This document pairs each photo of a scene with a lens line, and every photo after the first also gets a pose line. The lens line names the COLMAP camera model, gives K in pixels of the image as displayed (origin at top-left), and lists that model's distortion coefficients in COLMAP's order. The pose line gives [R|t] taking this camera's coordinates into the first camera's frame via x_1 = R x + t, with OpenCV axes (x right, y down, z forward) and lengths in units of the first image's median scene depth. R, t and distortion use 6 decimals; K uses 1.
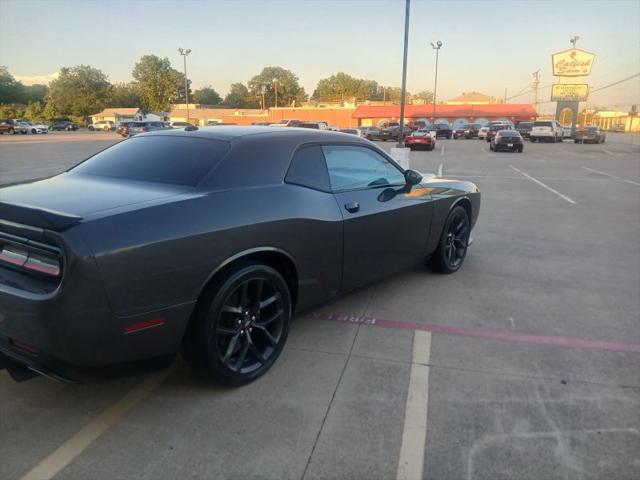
lens RADIAL K [[508.4, 0, 325.5], [0, 508.4, 243.3], [0, 0, 1]] dist [0.010278, -0.062029]
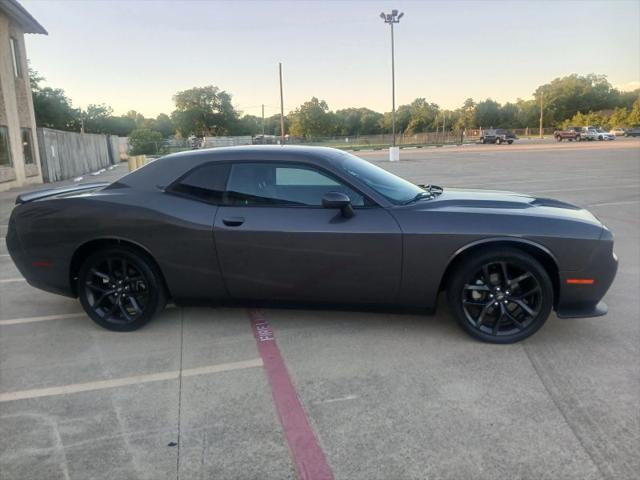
lens RADIAL K [[508.4, 0, 325.5], [0, 508.4, 243.3], [0, 0, 1]] dist [0.010278, -0.062029]
pose [[0.466039, 0.151403, -0.871714, 0.117589], [-0.160357, 0.983387, 0.085069, -0.016094], [0.870111, 0.100140, 0.482575, 0.070805]]
